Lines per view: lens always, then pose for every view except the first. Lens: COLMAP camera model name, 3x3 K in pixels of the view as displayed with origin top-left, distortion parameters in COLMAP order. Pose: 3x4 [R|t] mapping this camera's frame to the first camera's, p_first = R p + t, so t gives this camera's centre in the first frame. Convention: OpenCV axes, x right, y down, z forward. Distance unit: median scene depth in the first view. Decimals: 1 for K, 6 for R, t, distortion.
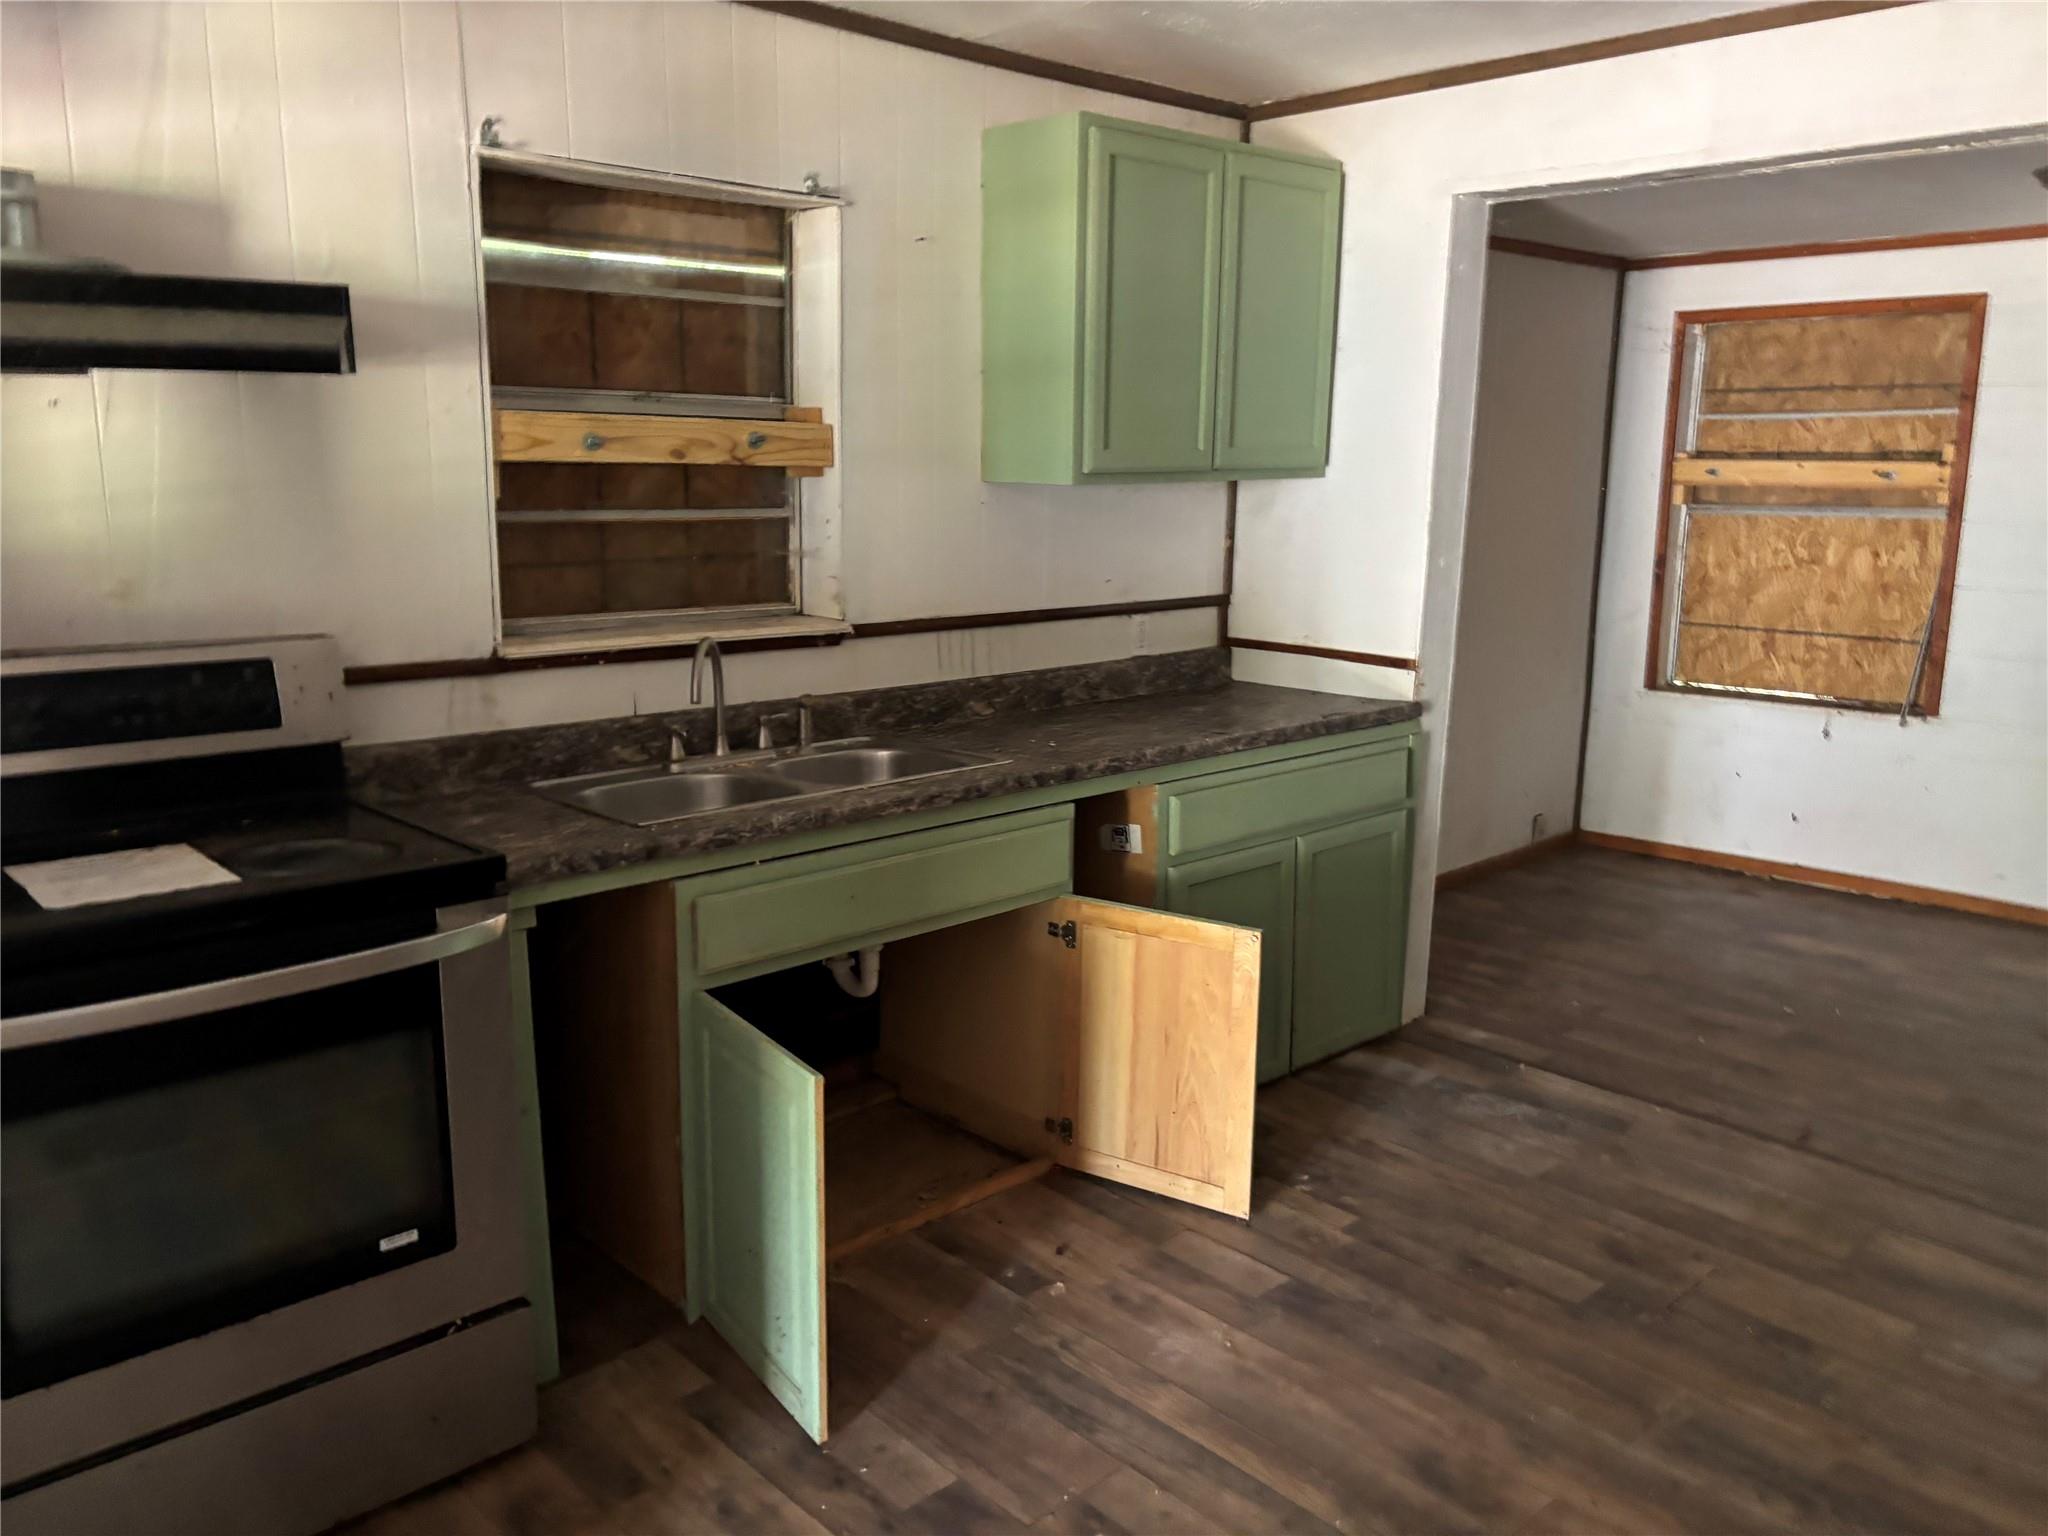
lens RADIAL K [[1563.0, 0, 1024.0], [0, 1563.0, 768.0], [0, 0, 1]] dist [0.090761, -0.092136]
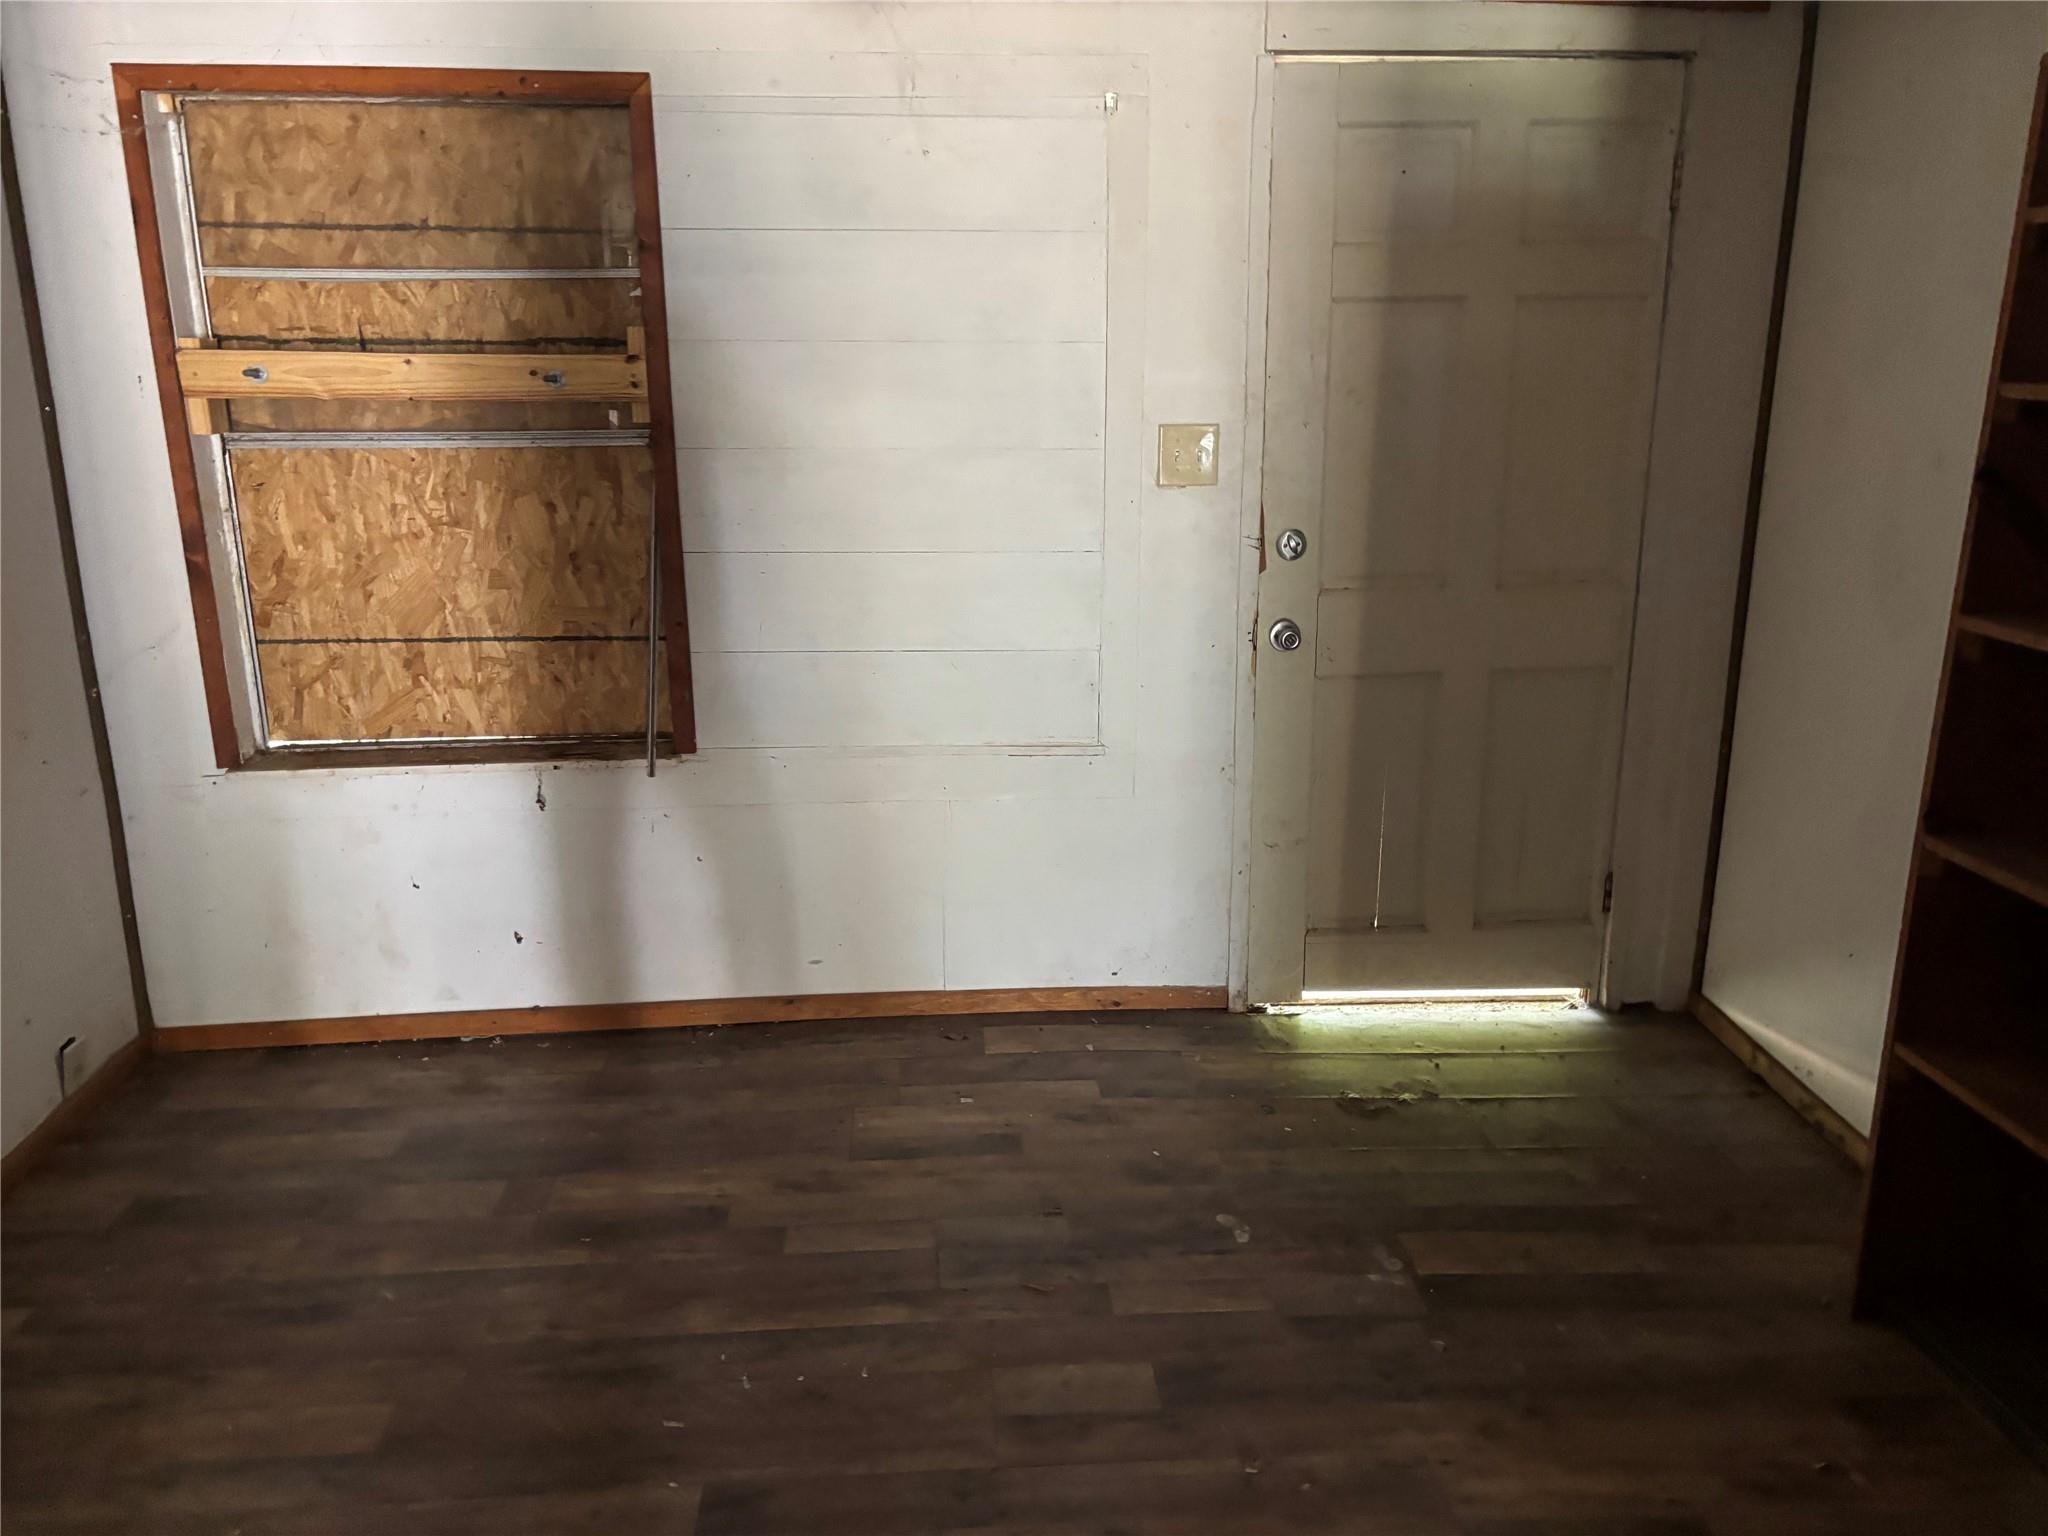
lens RADIAL K [[1563.0, 0, 1024.0], [0, 1563.0, 768.0], [0, 0, 1]] dist [0.090761, -0.092136]
pose [[0.638135, -0.205727, 0.741930, 0.167533], [0.158330, 0.978109, 0.135037, -0.085676], [-0.753469, 0.031297, 0.656738, 0.444322]]
